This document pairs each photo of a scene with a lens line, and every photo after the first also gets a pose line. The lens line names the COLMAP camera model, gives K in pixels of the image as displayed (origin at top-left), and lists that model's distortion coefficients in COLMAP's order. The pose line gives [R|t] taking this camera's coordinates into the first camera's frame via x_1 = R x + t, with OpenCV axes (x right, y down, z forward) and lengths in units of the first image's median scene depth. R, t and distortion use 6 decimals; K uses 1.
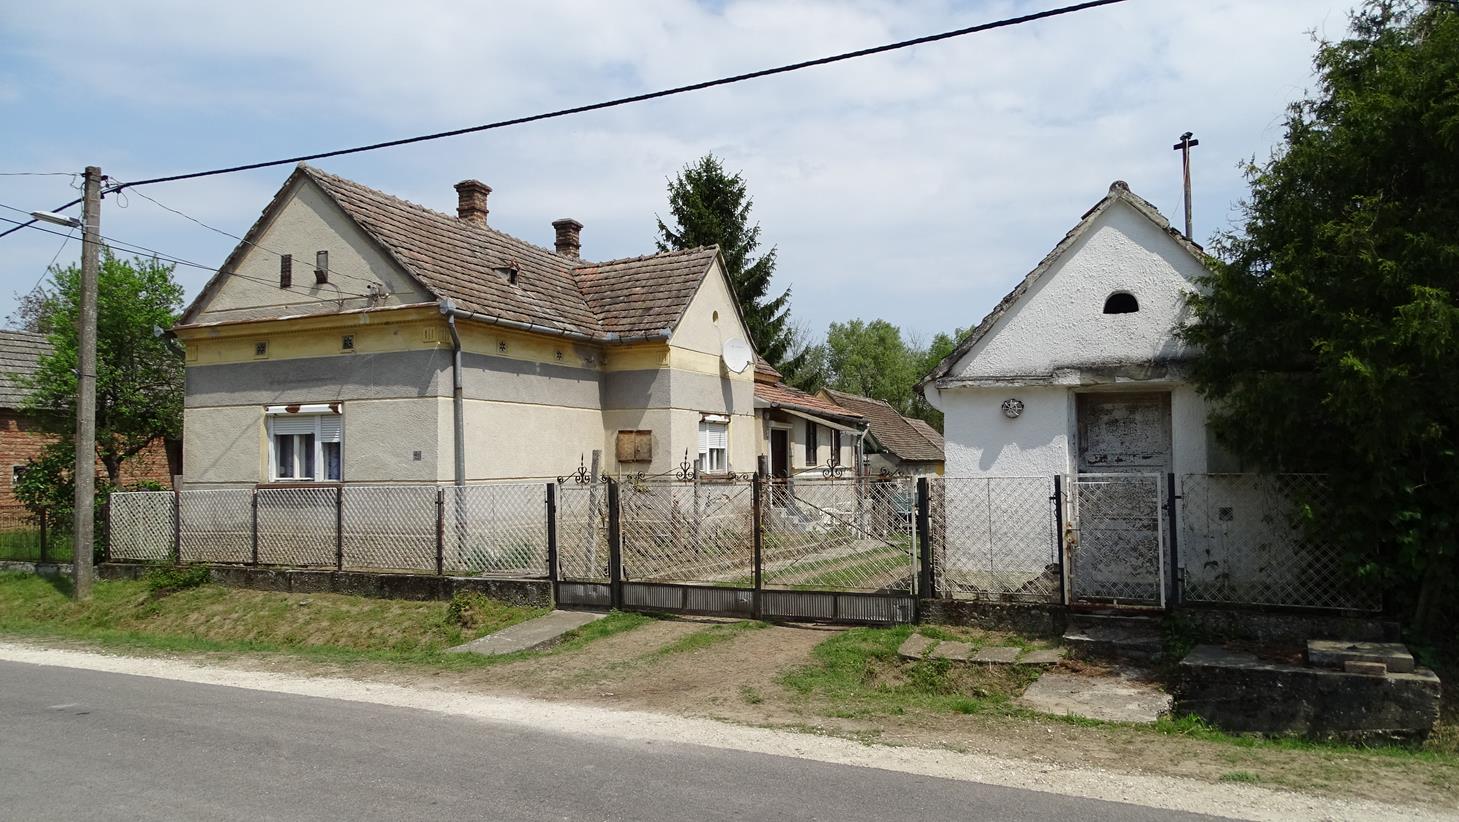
lens RADIAL K [[998.6, 0, 729.5], [0, 998.6, 411.0], [0, 0, 1]] dist [-0.077898, 0.000066]
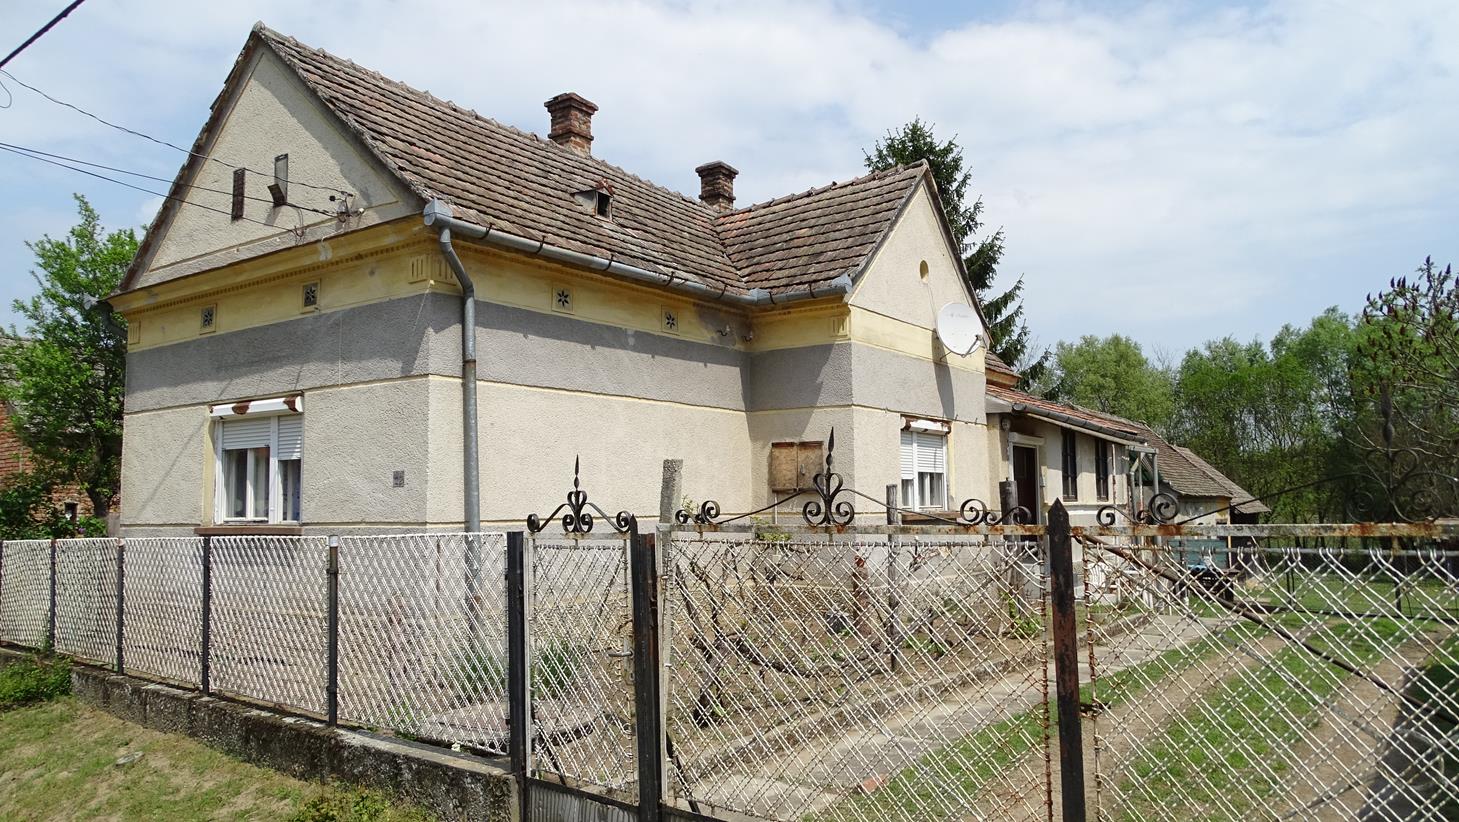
lens RADIAL K [[988.8, 0, 729.5], [0, 988.8, 411.0], [0, 0, 1]] dist [0.007499, 0.001276]
pose [[0.976949, -0.019101, -0.212615, -0.003016], [0.010736, 0.999125, -0.040430, 0.025084], [0.213202, 0.037215, 0.976299, 0.386234]]
